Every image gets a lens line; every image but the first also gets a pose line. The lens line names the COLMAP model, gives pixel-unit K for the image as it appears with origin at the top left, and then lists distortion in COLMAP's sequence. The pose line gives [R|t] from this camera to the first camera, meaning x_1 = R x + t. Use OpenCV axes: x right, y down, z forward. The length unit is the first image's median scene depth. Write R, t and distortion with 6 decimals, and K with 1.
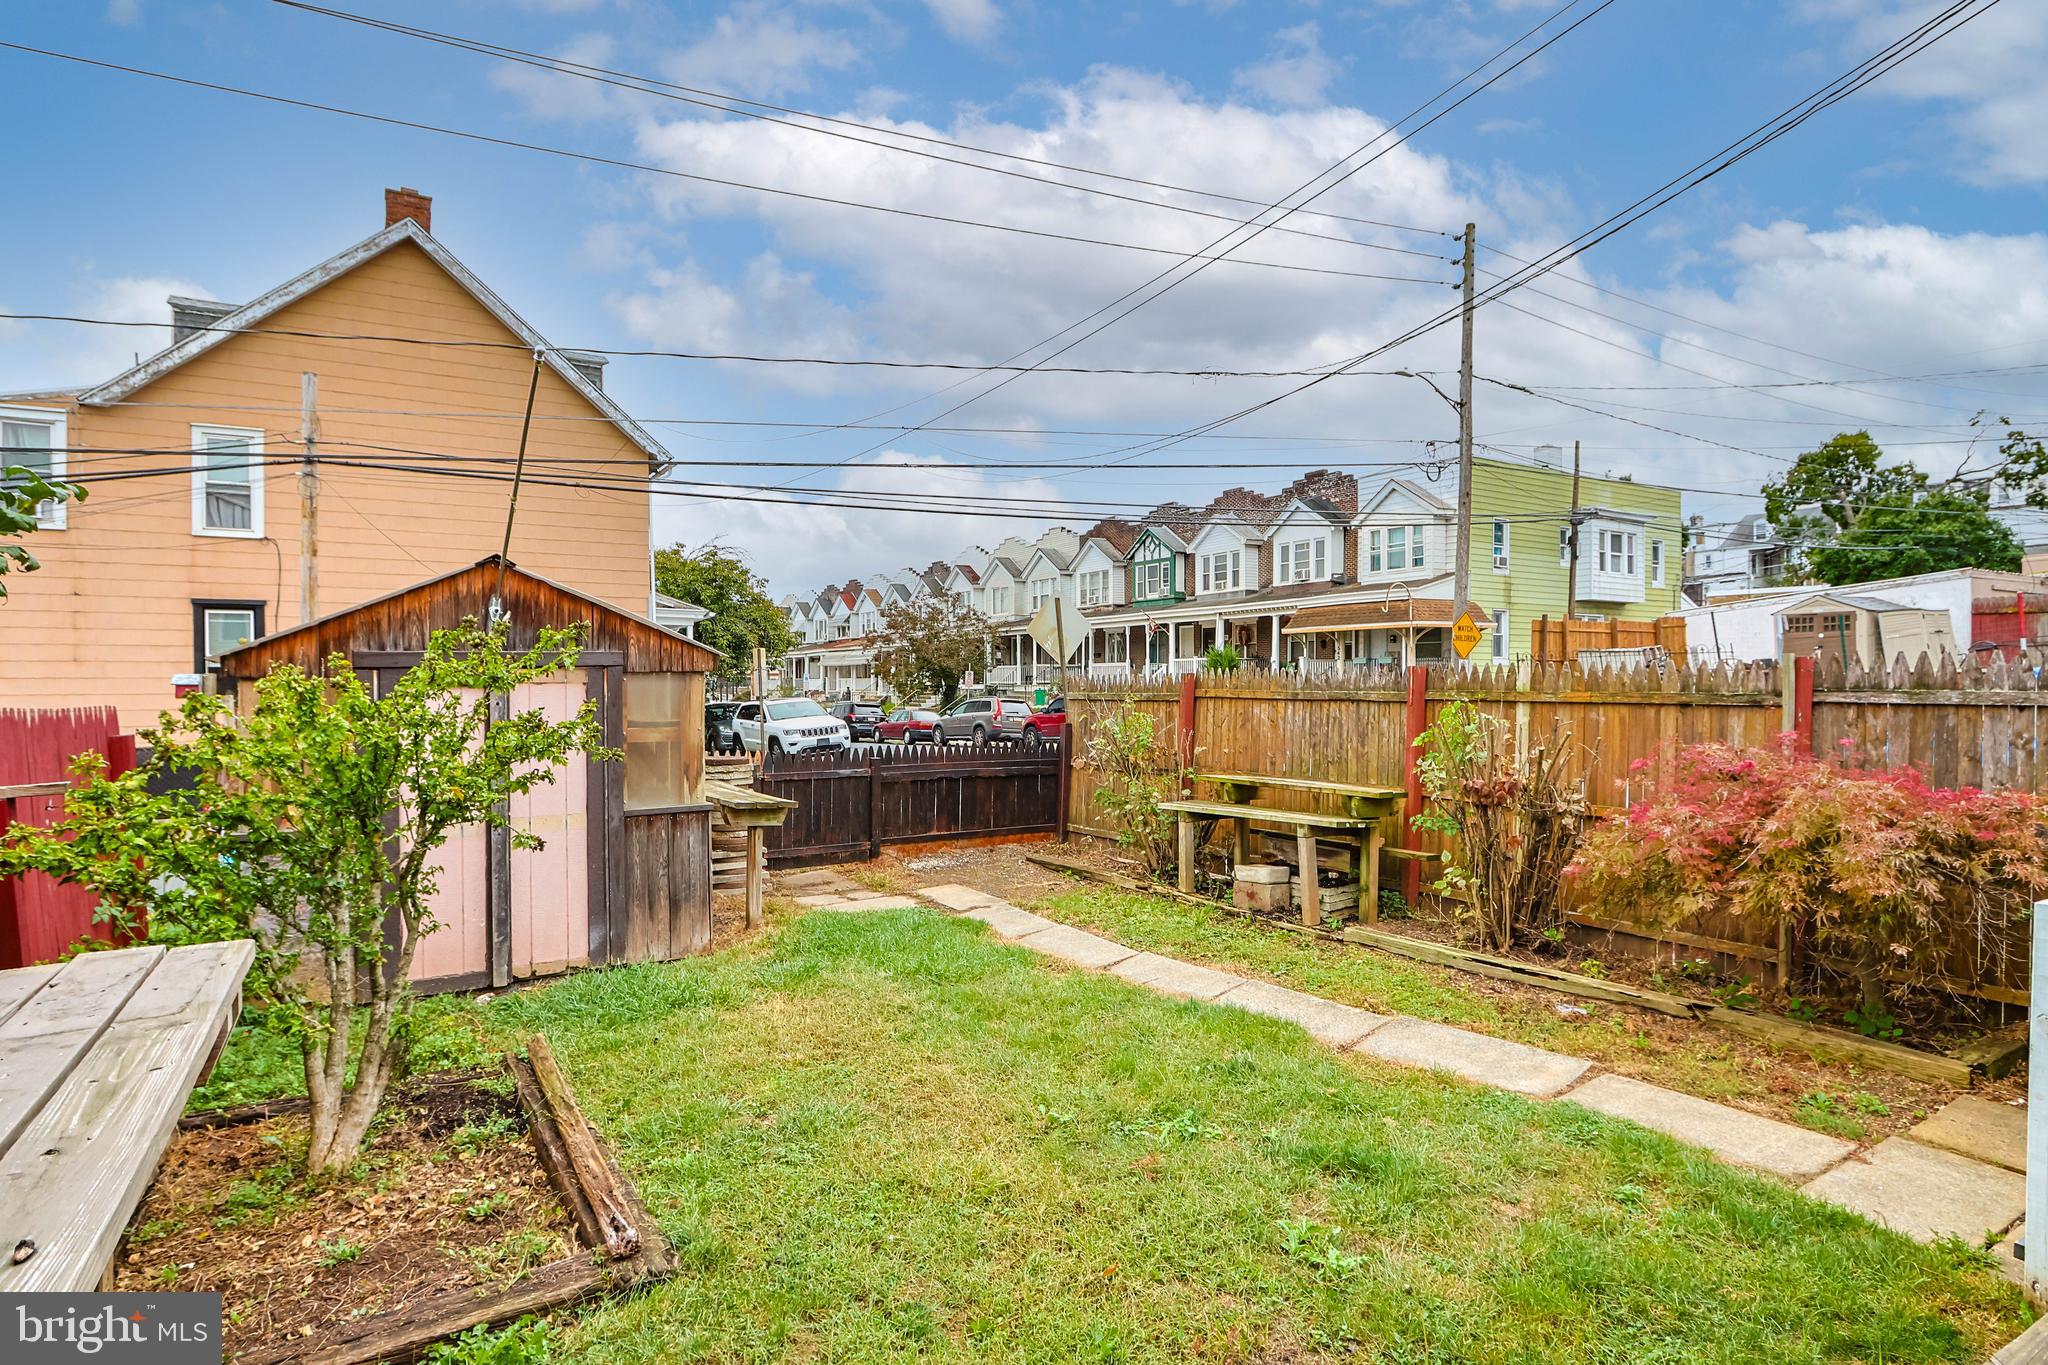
lens RADIAL K [[1104.3, 0, 1011.2], [0, 1104.3, 685.7], [0, 0, 1]] dist [-0.005997, -0.000523]
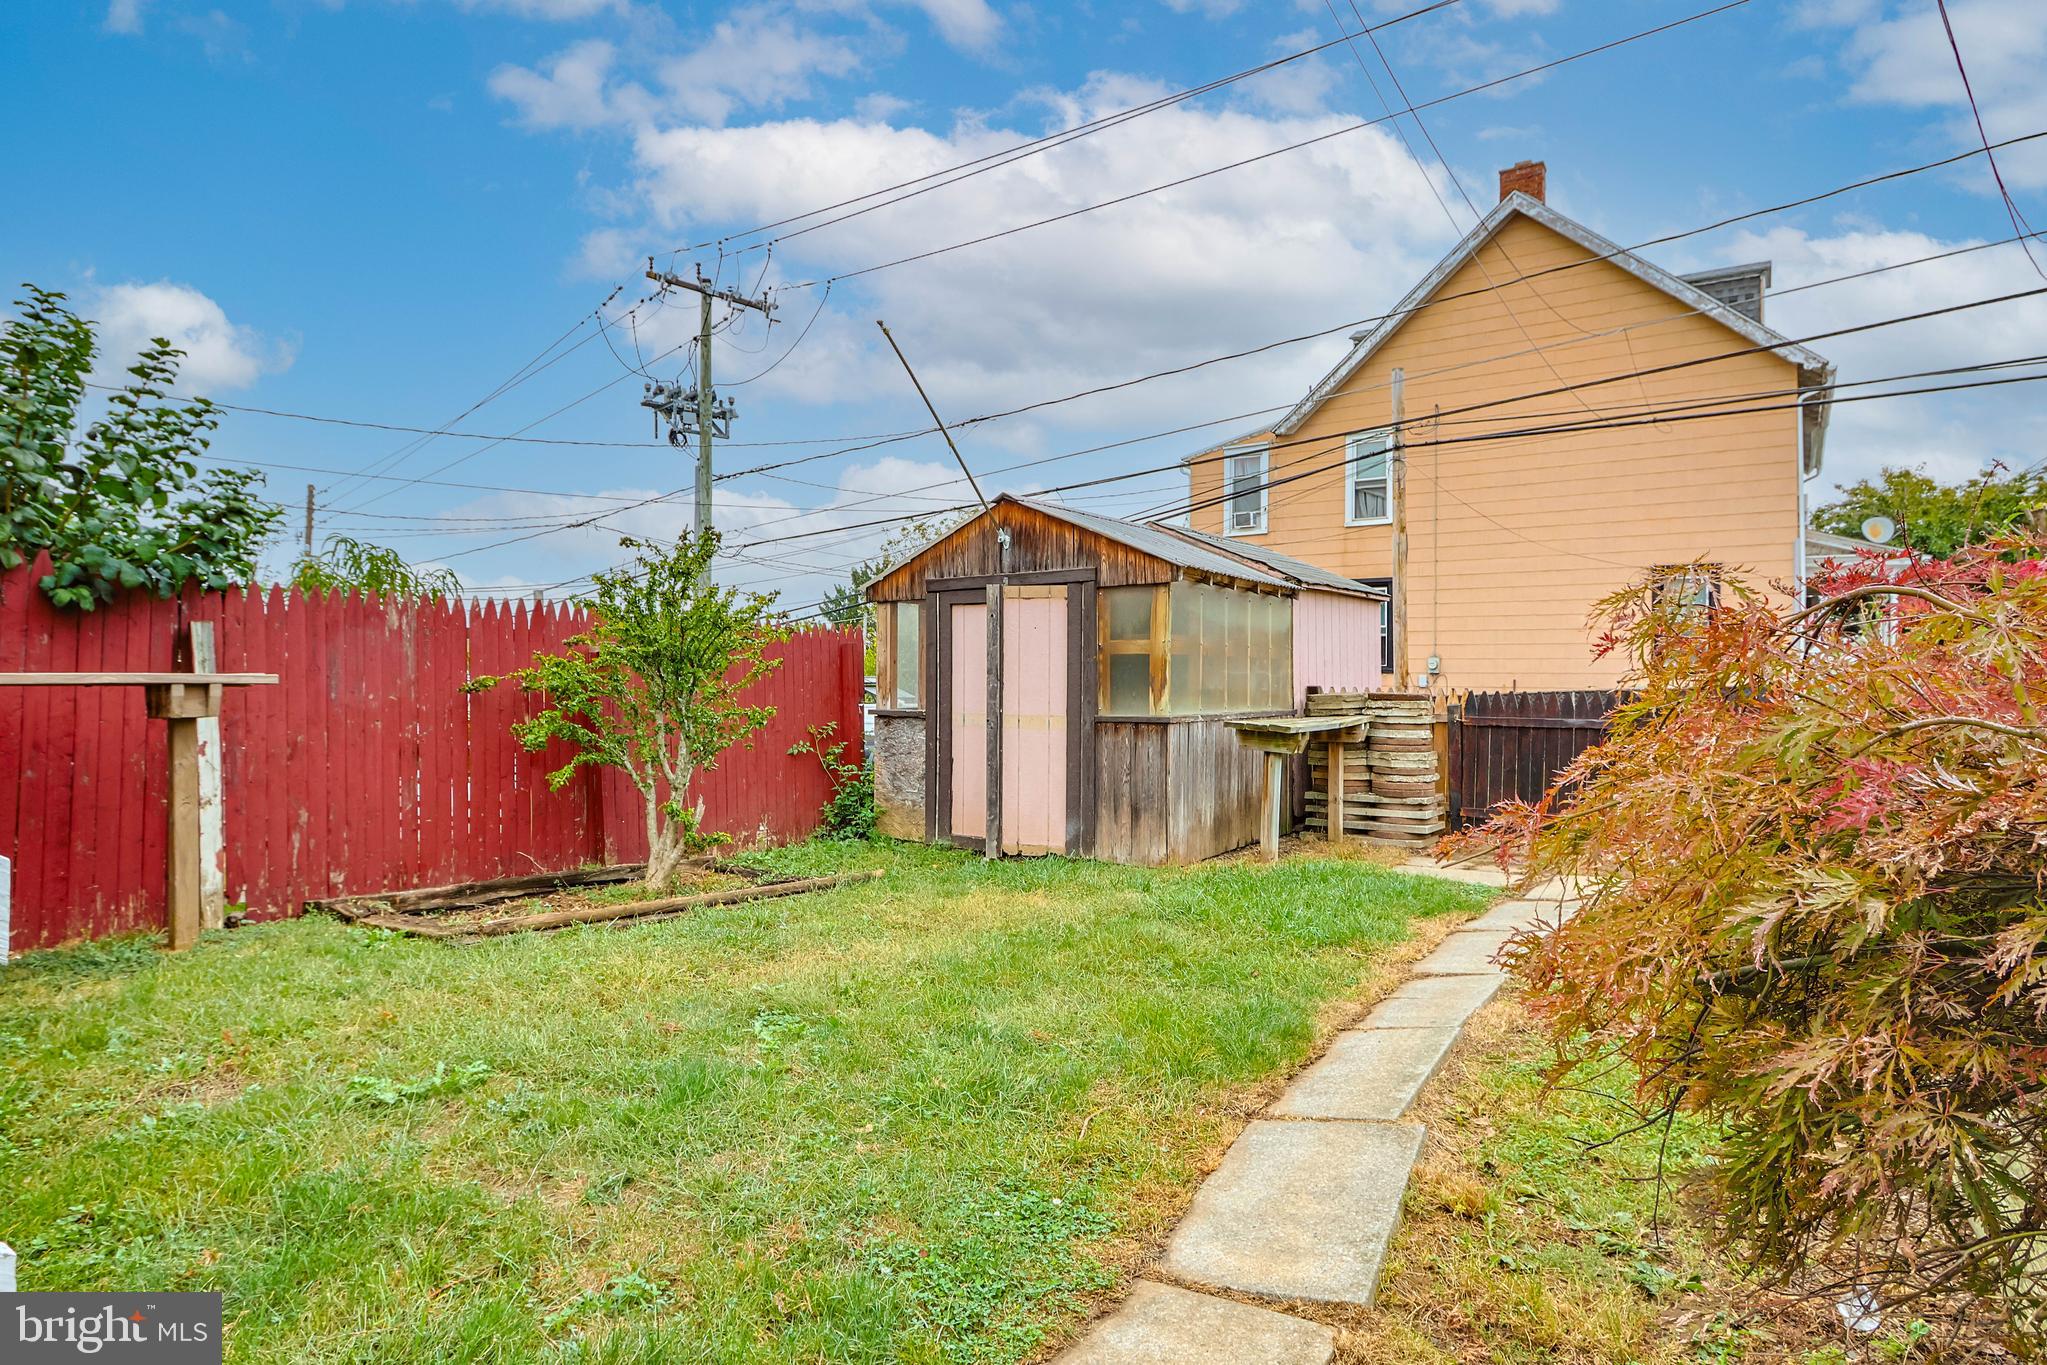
lens RADIAL K [[1103.8, 0, 1010.7], [0, 1103.8, 685.7], [0, 0, 1]] dist [-0.005997, -0.000523]
pose [[0.411192, 0.015368, -0.911419, 0.584841], [-0.009057, 0.999877, 0.012774, 0.069866], [0.911504, 0.003002, 0.411281, 0.478260]]
